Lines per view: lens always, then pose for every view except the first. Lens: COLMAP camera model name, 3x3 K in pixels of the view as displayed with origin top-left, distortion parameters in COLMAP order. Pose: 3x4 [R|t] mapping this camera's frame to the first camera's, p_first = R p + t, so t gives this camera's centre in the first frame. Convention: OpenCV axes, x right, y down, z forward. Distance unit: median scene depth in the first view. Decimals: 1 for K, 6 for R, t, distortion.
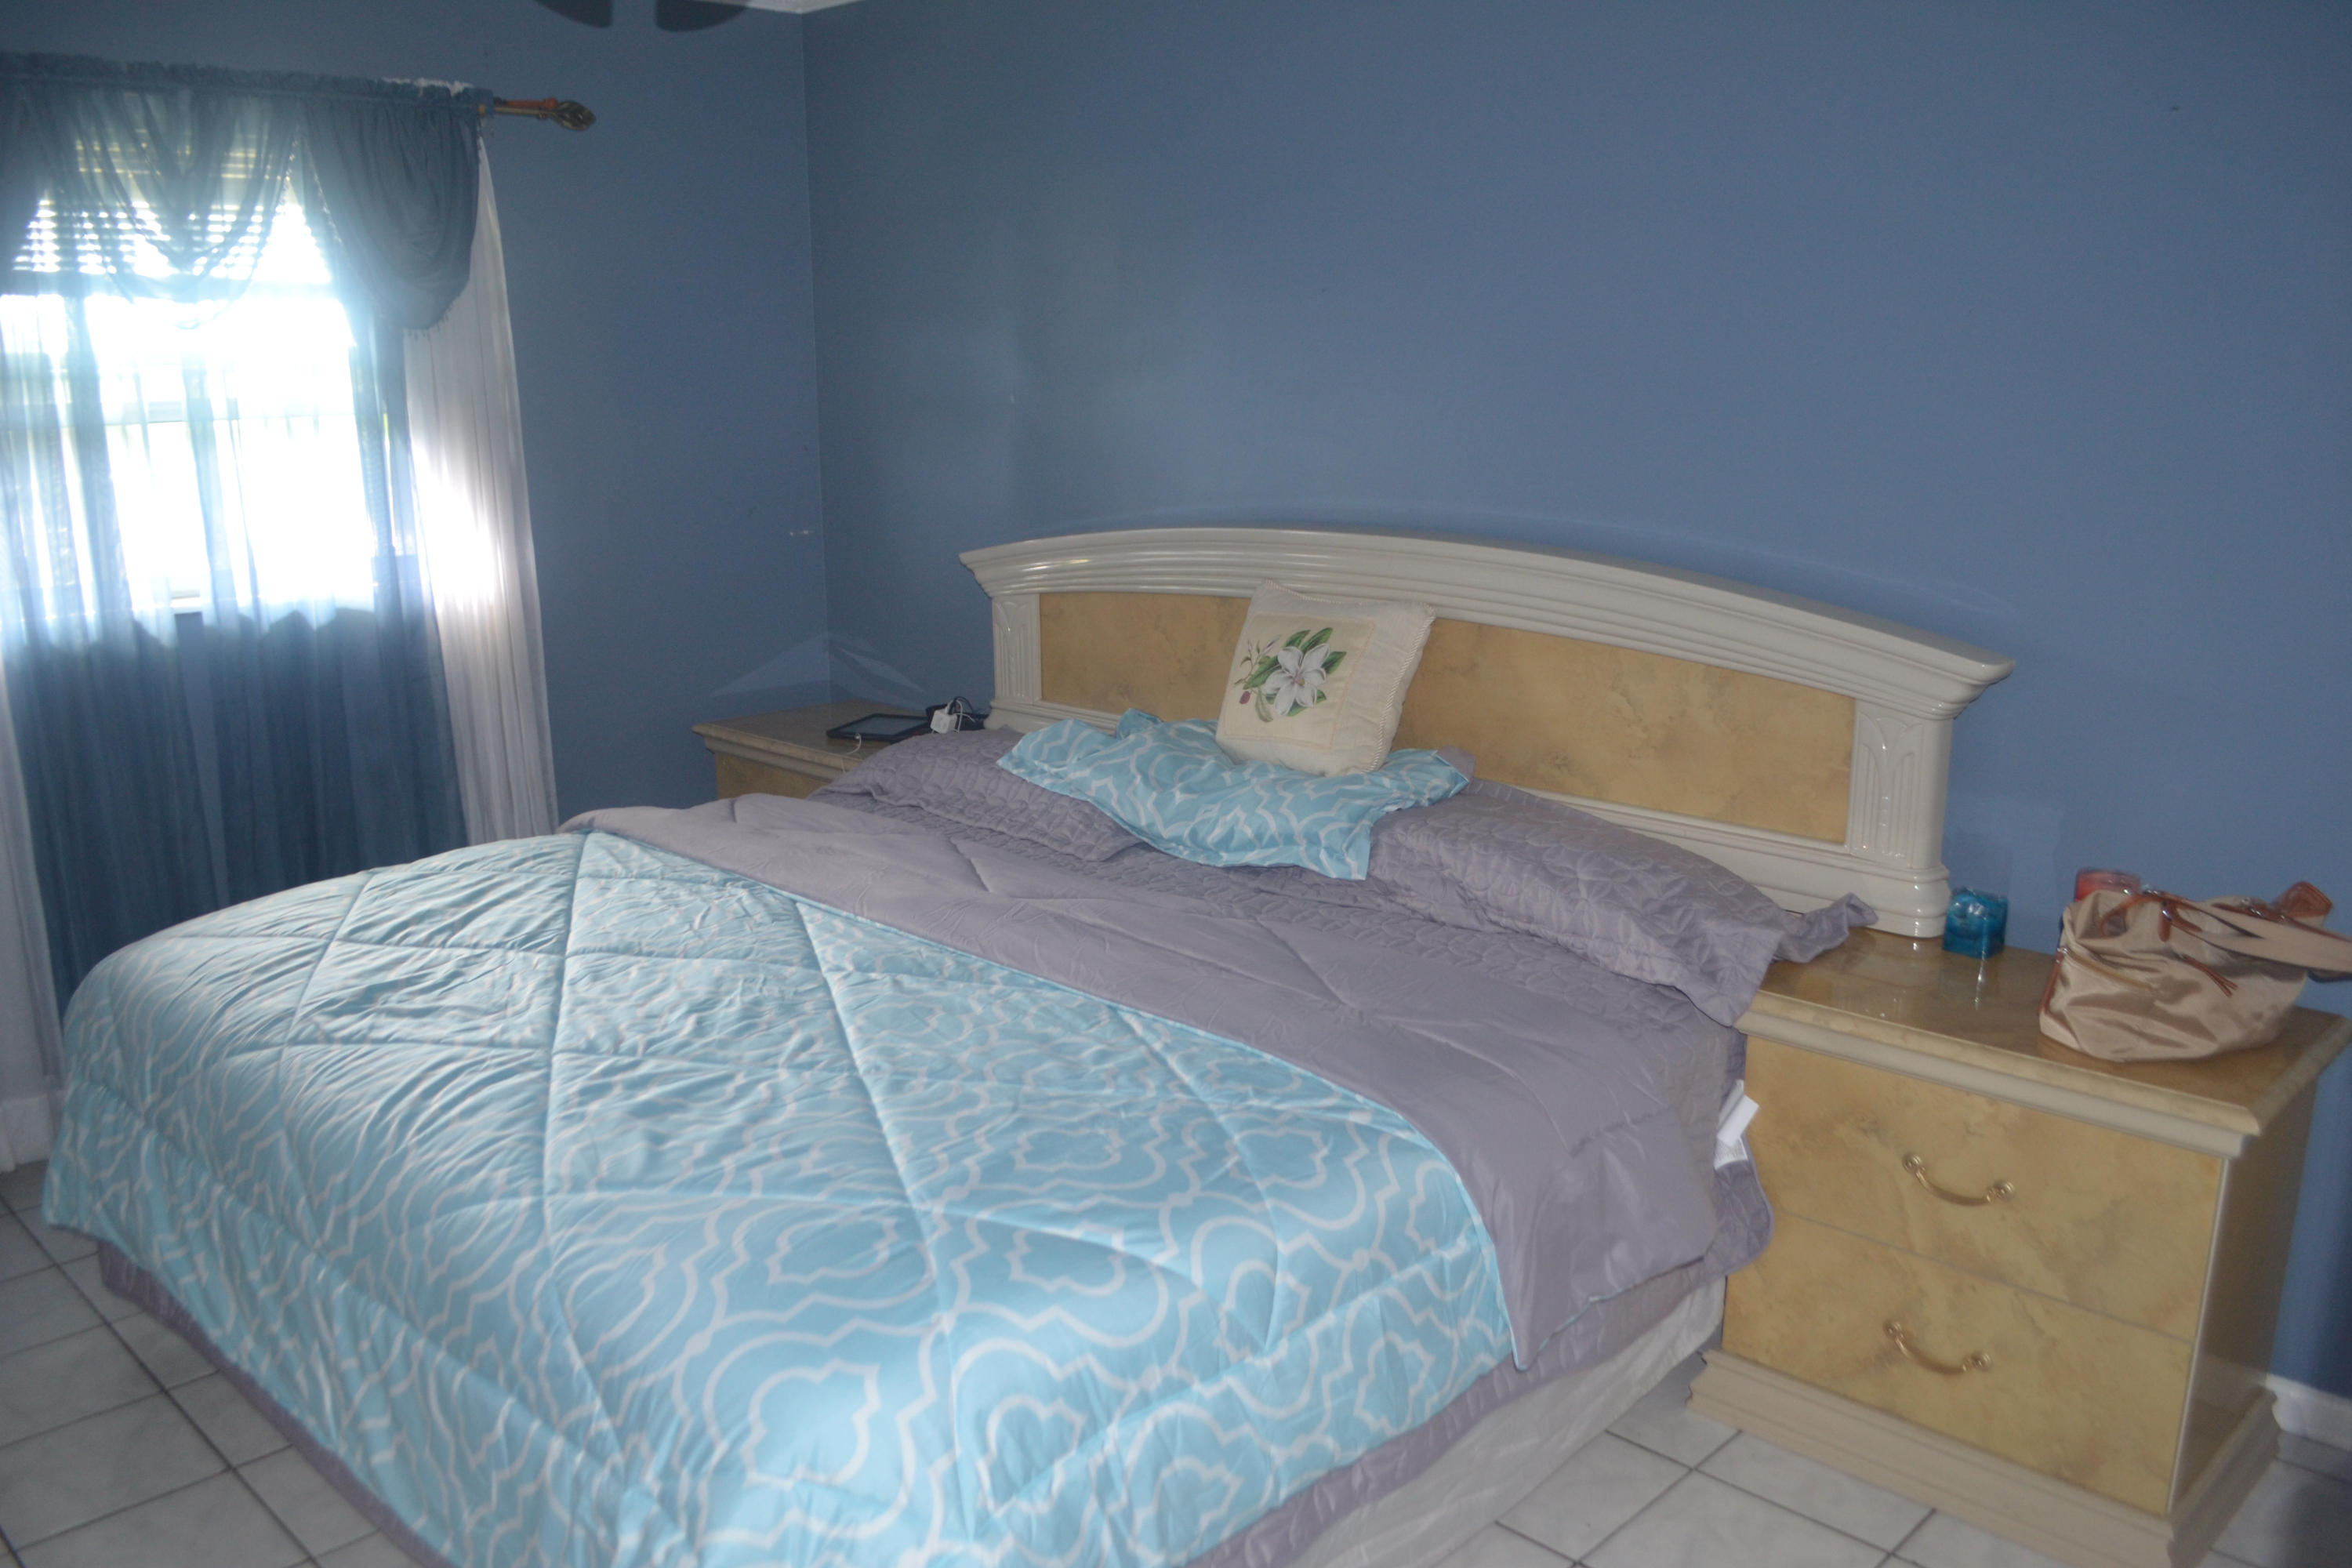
lens RADIAL K [[1918.4, 0, 1165.7], [0, 1918.4, 799.0], [0, 0, 1]] dist [-0.088469, 0.017384]
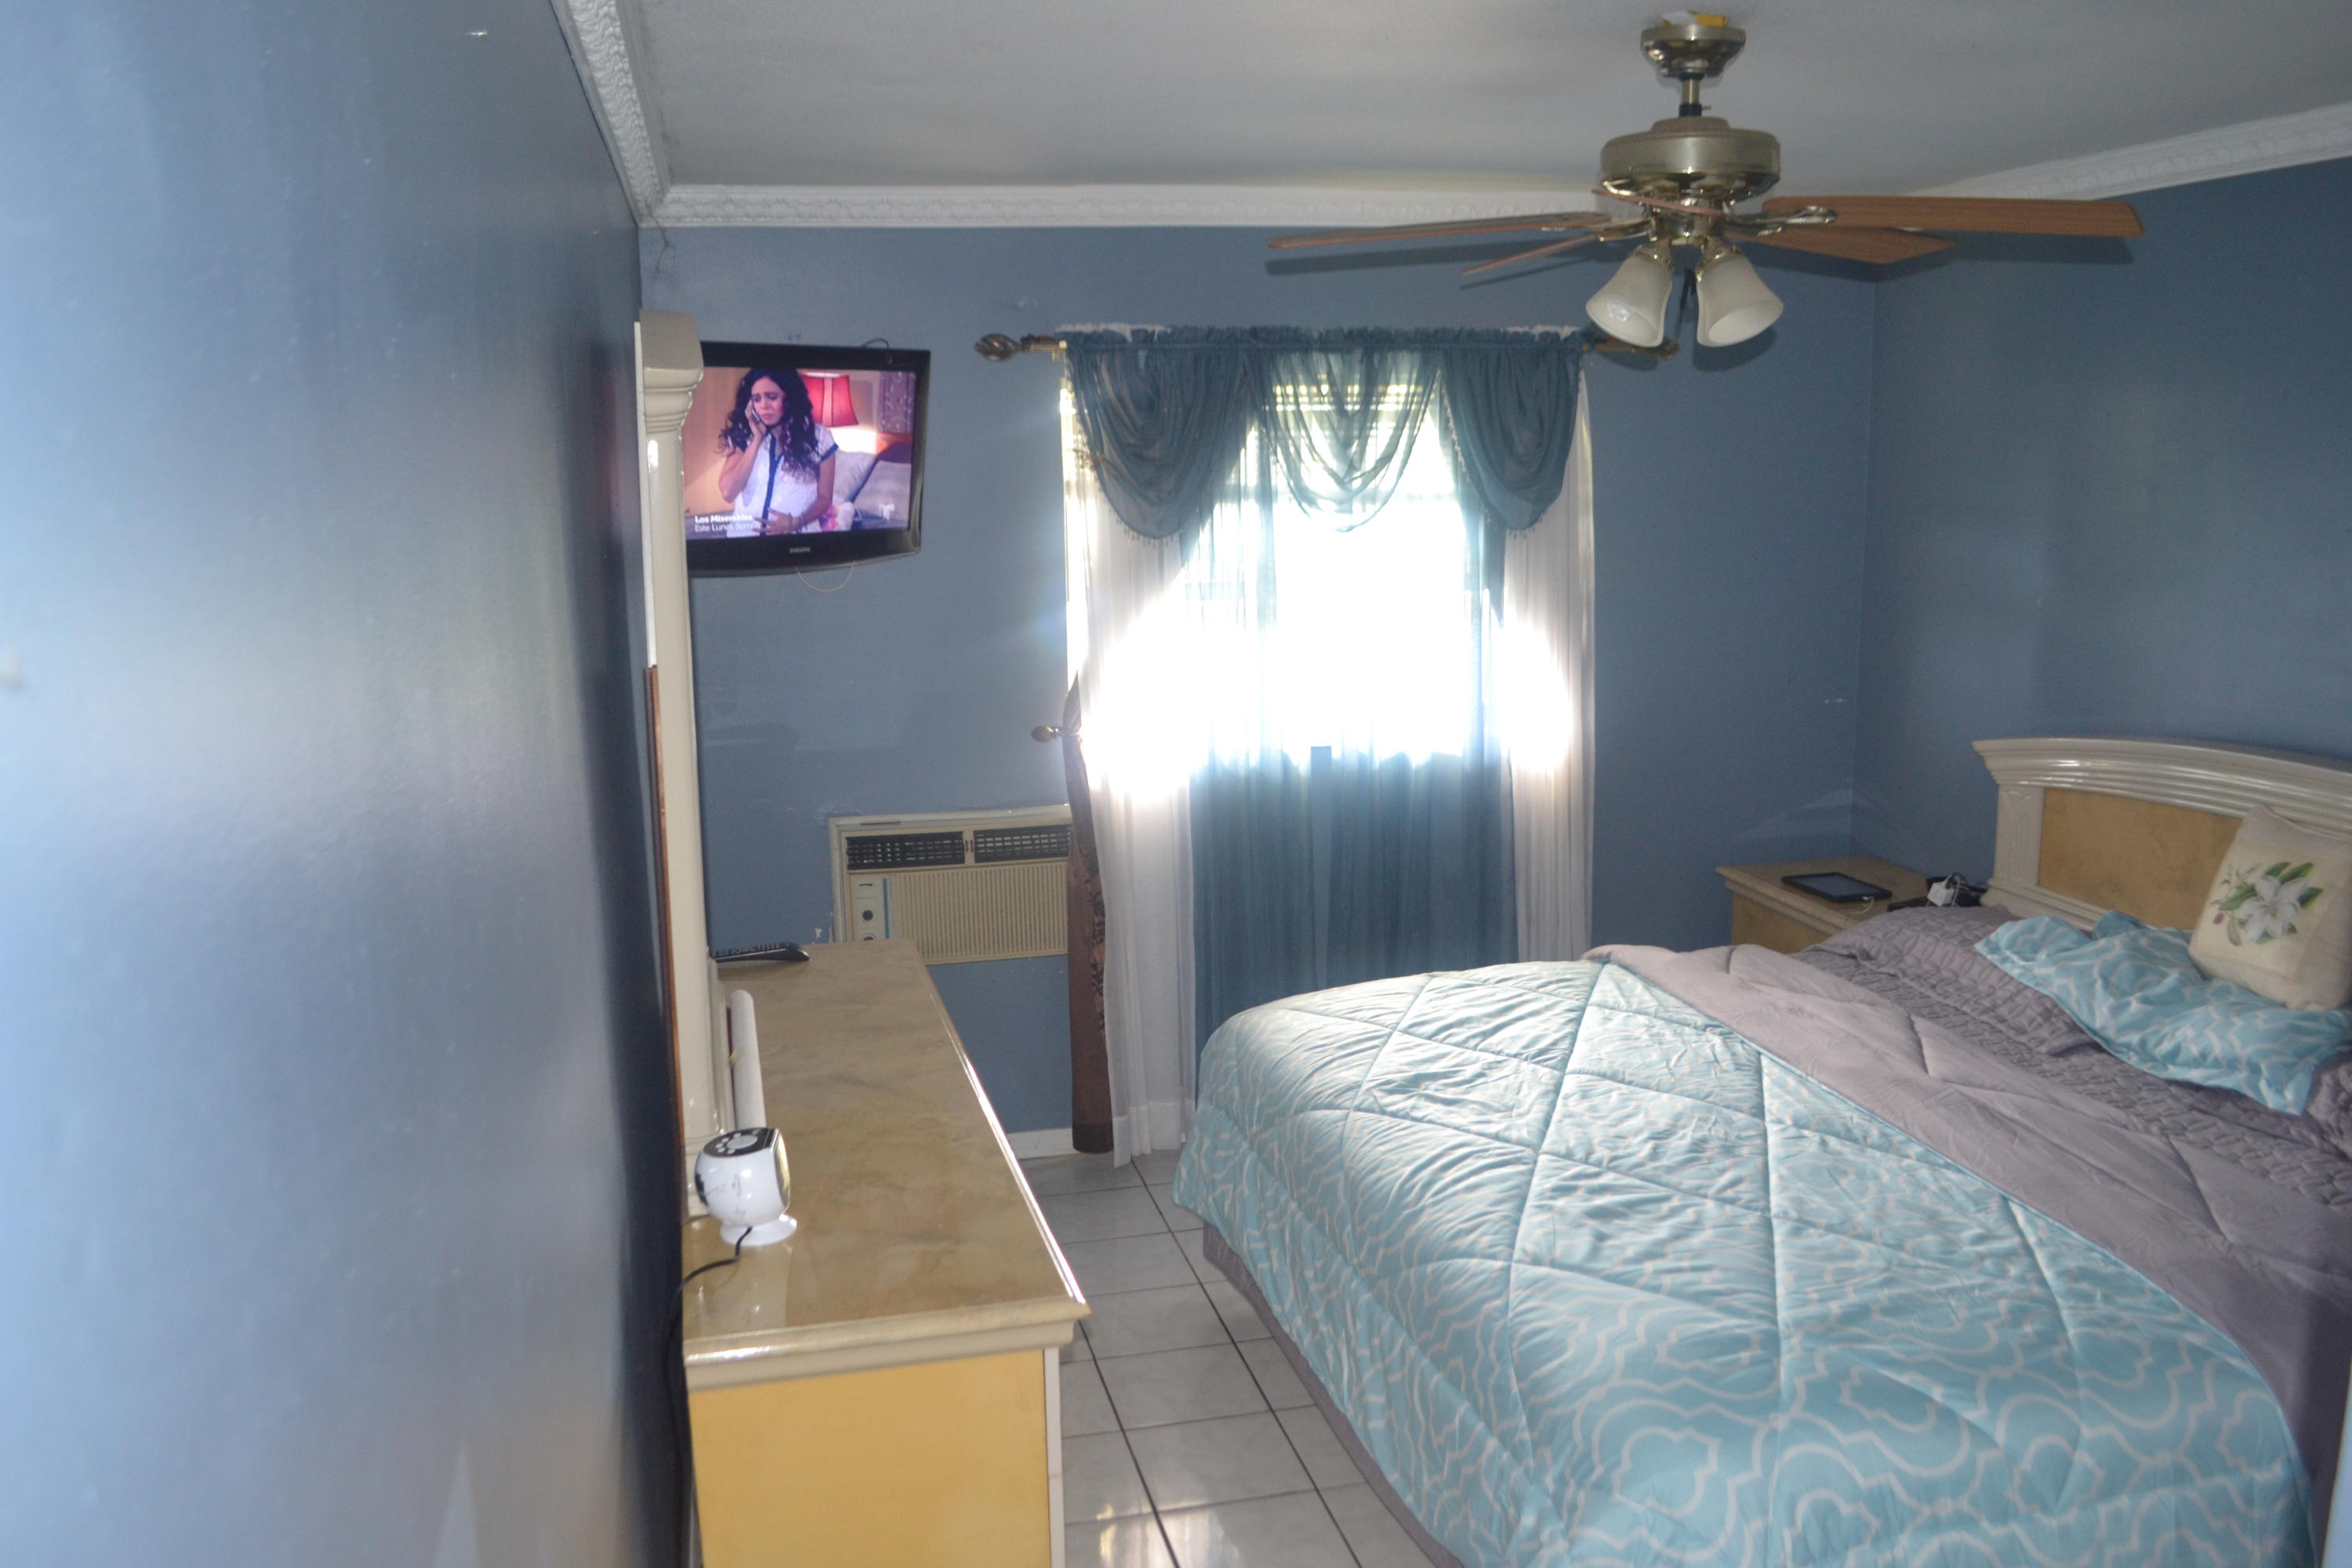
lens RADIAL K [[1918.4, 0, 1179.8], [0, 1918.4, 778.3], [0, 0, 1]] dist [-0.088469, 0.017384]
pose [[0.850504, 0.093100, -0.517663, 0.115484], [-0.116053, 0.993170, -0.012053, -0.073668], [0.513005, 0.070328, 0.855500, -0.255211]]
